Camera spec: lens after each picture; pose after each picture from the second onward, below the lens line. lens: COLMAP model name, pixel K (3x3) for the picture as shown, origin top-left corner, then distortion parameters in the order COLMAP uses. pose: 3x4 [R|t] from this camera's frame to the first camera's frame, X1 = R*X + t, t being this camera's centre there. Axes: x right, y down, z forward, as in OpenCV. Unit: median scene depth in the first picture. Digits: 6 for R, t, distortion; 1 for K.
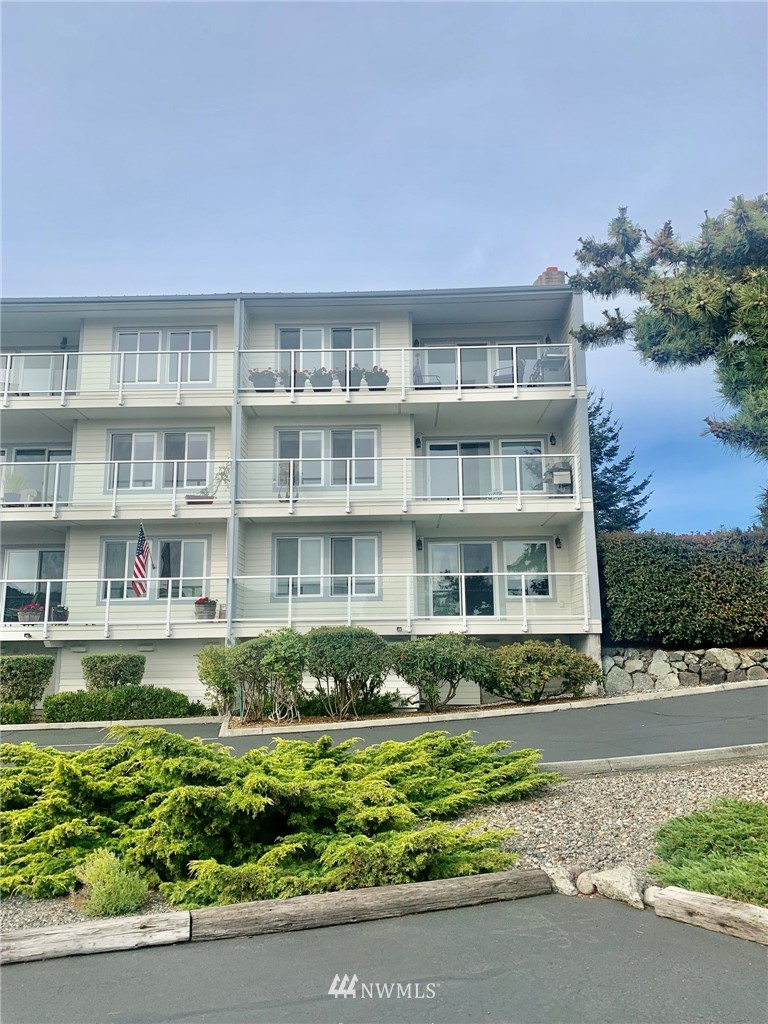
lens RADIAL K [[777.4, 0, 384.0], [0, 777.4, 512.0], [0, 0, 1]] dist [0.000855, 0.000244]
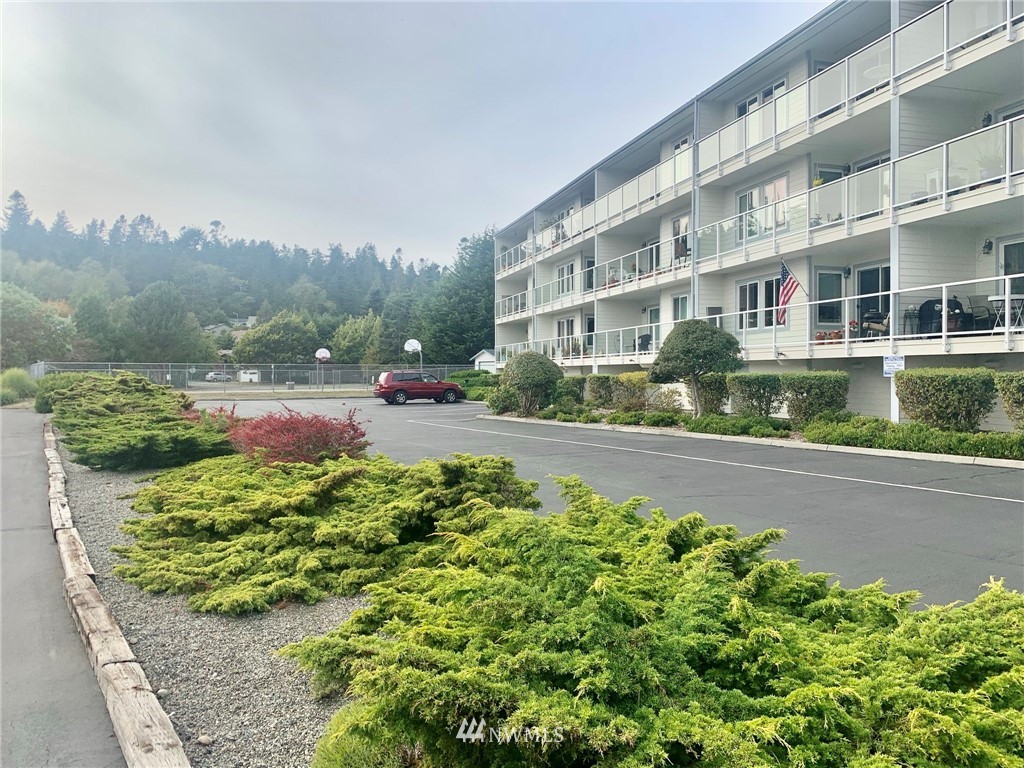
lens RADIAL K [[777.4, 0, 512.0], [0, 777.4, 384.0], [0, 0, 1]] dist [0.000855, 0.000244]
pose [[0.339037, 0.007878, -0.940740, 0.695267], [0.216822, 0.972390, 0.086285, 0.009963], [0.915446, -0.233227, 0.327969, 0.230014]]
